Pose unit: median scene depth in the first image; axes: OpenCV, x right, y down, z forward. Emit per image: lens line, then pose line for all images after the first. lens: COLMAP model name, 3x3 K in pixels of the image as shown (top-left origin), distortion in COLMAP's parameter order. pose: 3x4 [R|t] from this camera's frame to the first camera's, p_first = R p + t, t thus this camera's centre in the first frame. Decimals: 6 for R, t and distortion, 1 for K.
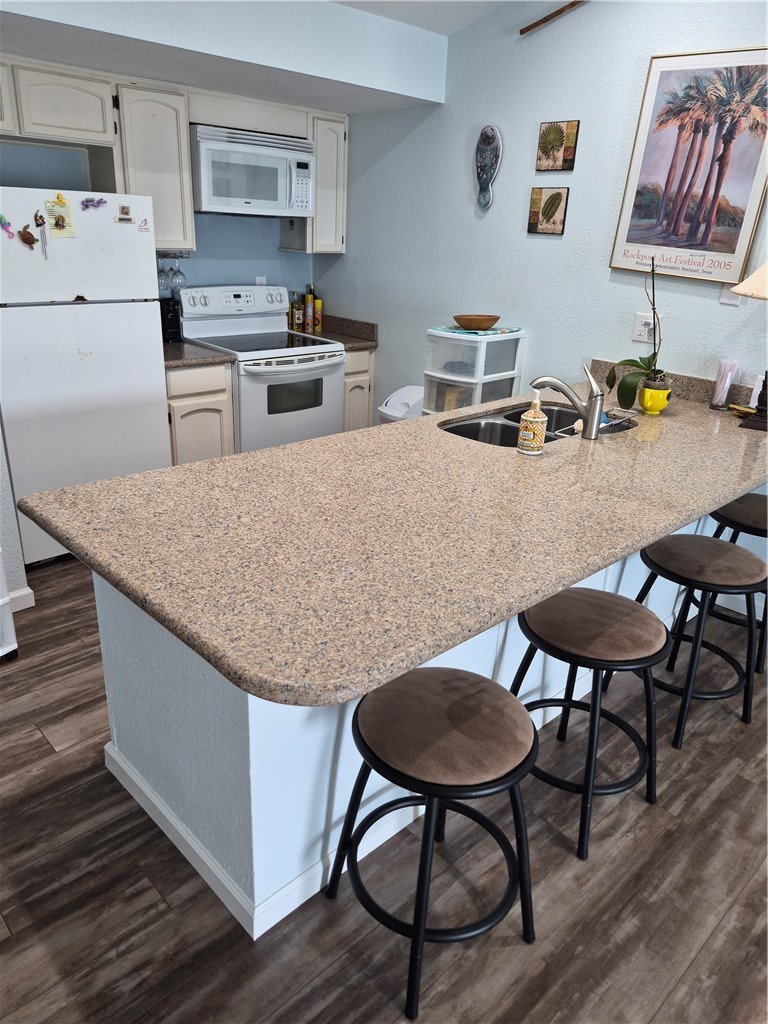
lens RADIAL K [[713.9, 0, 376.4], [0, 713.9, 516.6], [0, 0, 1]] dist [0.041470, -0.025537]
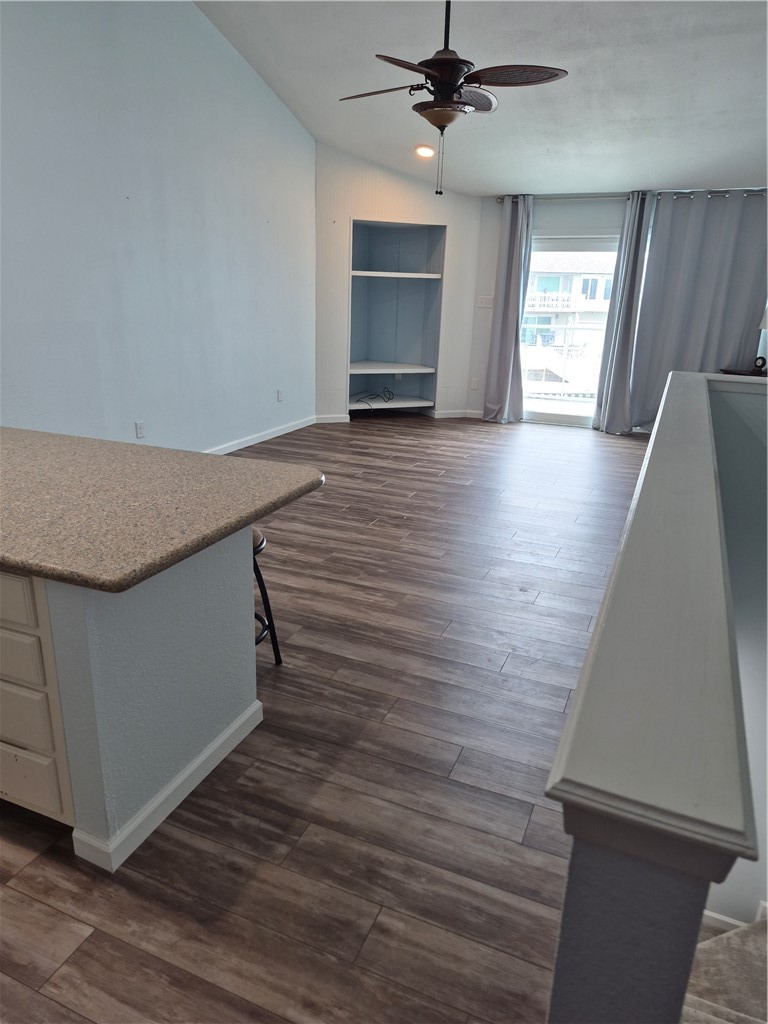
lens RADIAL K [[704.2, 0, 368.7], [0, 704.2, 512.3], [0, 0, 1]] dist [0.051796, -0.044743]
pose [[-0.383544, -0.336759, 0.859934, -0.842000], [0.312046, 0.829126, 0.463872, -0.256922], [-0.869207, 0.446254, -0.212922, 0.540882]]
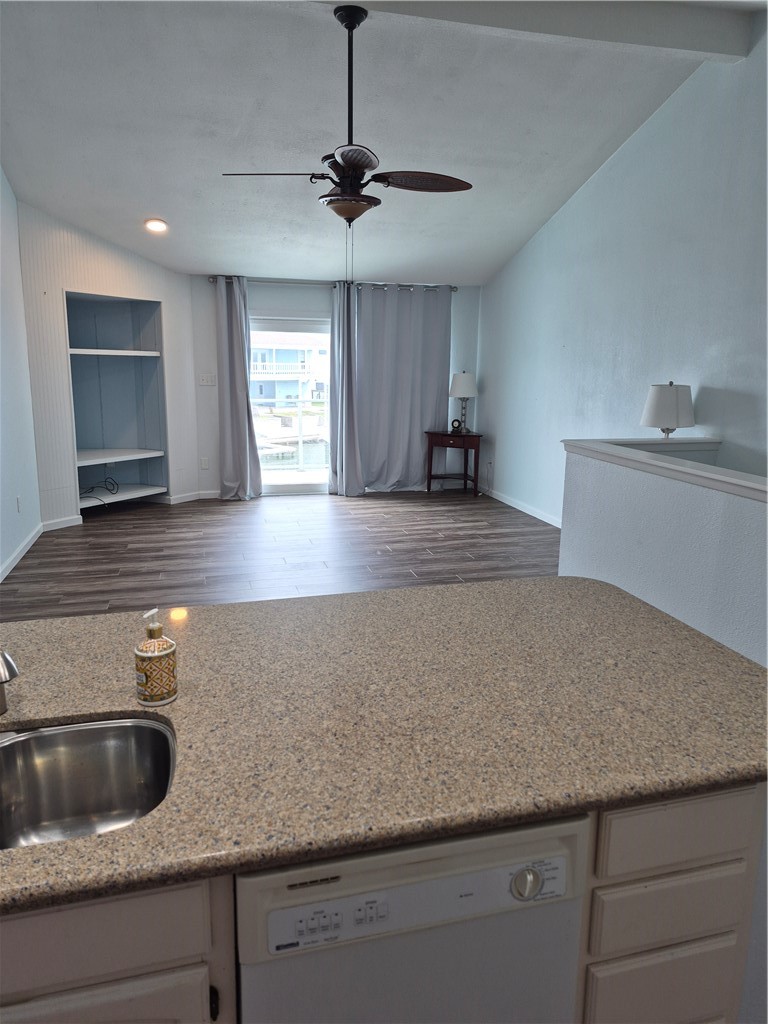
lens RADIAL K [[700.5, 0, 380.9], [0, 700.5, 502.5], [0, 0, 1]] dist [0.069799, -0.096206]
pose [[-0.875190, -0.152136, 0.459236, -0.193919], [0.133094, 0.836918, 0.530899, -0.456779], [-0.465111, 0.525759, -0.712214, 1.041634]]
